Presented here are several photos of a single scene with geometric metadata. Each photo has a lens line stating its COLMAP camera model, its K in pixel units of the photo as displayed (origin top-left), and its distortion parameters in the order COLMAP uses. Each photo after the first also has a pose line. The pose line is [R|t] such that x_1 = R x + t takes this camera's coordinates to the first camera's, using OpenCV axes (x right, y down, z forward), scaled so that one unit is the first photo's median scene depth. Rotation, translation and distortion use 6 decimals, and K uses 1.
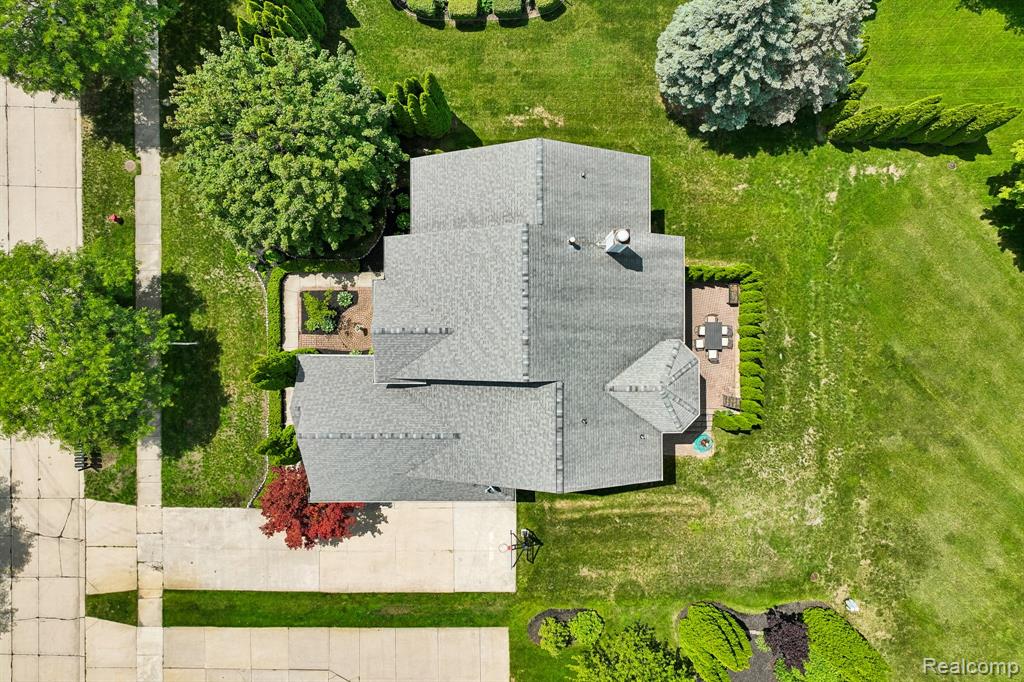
lens RADIAL K [[723.8, 0, 511.8], [0, 723.8, 336.9], [0, 0, 1]] dist [-0.000587, 0.022031]
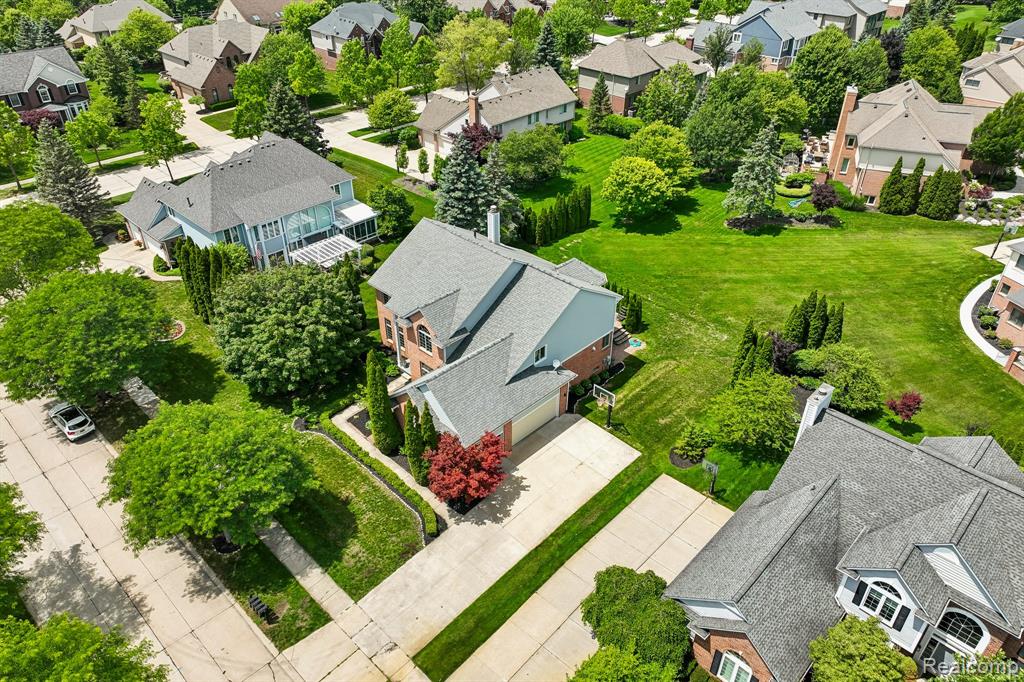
lens RADIAL K [[723.8, 0, 511.8], [0, 723.8, 336.9], [0, 0, 1]] dist [-0.000587, 0.022031]
pose [[0.697193, -0.408698, 0.588972, -0.761675], [0.716880, 0.400243, -0.570867, 0.793371], [-0.002420, 0.820227, 0.572033, 0.154340]]
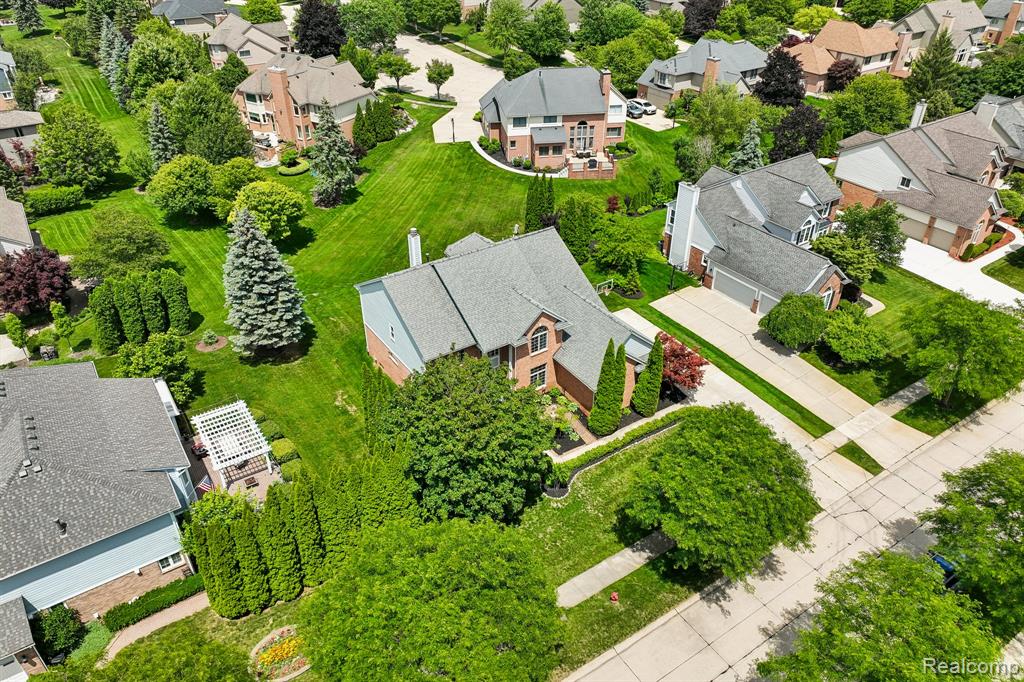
lens RADIAL K [[723.8, 0, 511.8], [0, 723.8, 336.9], [0, 0, 1]] dist [-0.000587, 0.022031]
pose [[-0.558728, -0.469717, 0.683513, -0.957536], [0.829214, -0.301406, 0.470700, -0.621470], [-0.015081, 0.829771, 0.557900, 0.166650]]
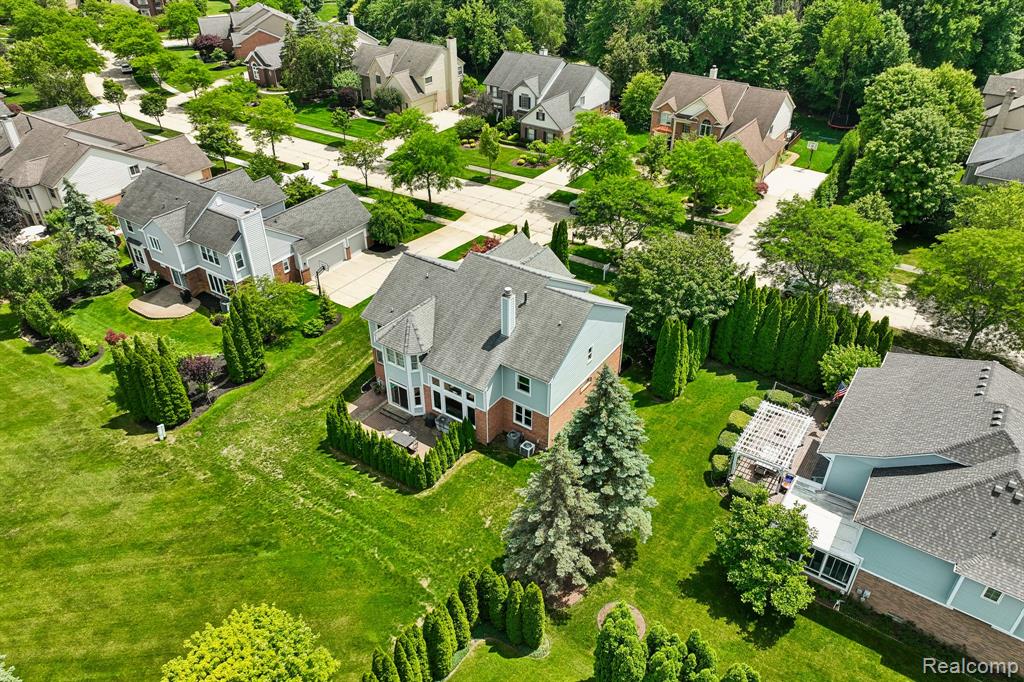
lens RADIAL K [[723.8, 0, 511.8], [0, 723.8, 336.9], [0, 0, 1]] dist [-0.000587, 0.022031]
pose [[-0.569372, 0.448824, -0.688747, 0.898899], [-0.822077, -0.308669, 0.478448, -0.654640], [0.002144, 0.838618, 0.544716, 0.191854]]
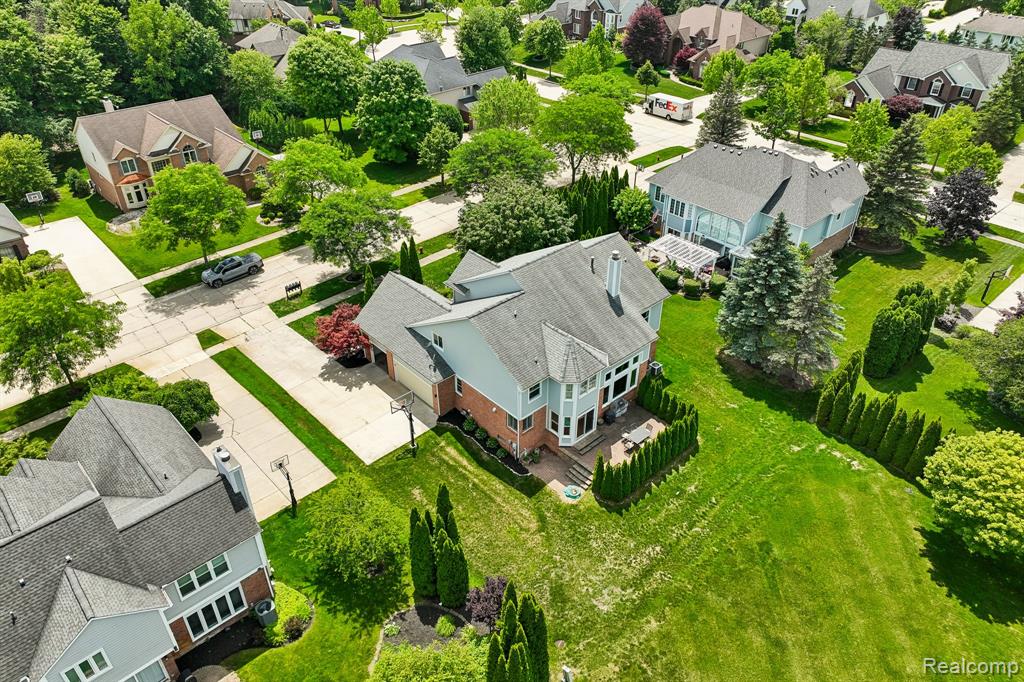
lens RADIAL K [[723.8, 0, 511.8], [0, 723.8, 336.9], [0, 0, 1]] dist [-0.000587, 0.022031]
pose [[0.674134, 0.403983, -0.618337, 0.788465], [-0.738456, 0.385677, -0.553115, 0.734915], [0.015029, 0.829488, 0.558322, 0.179357]]
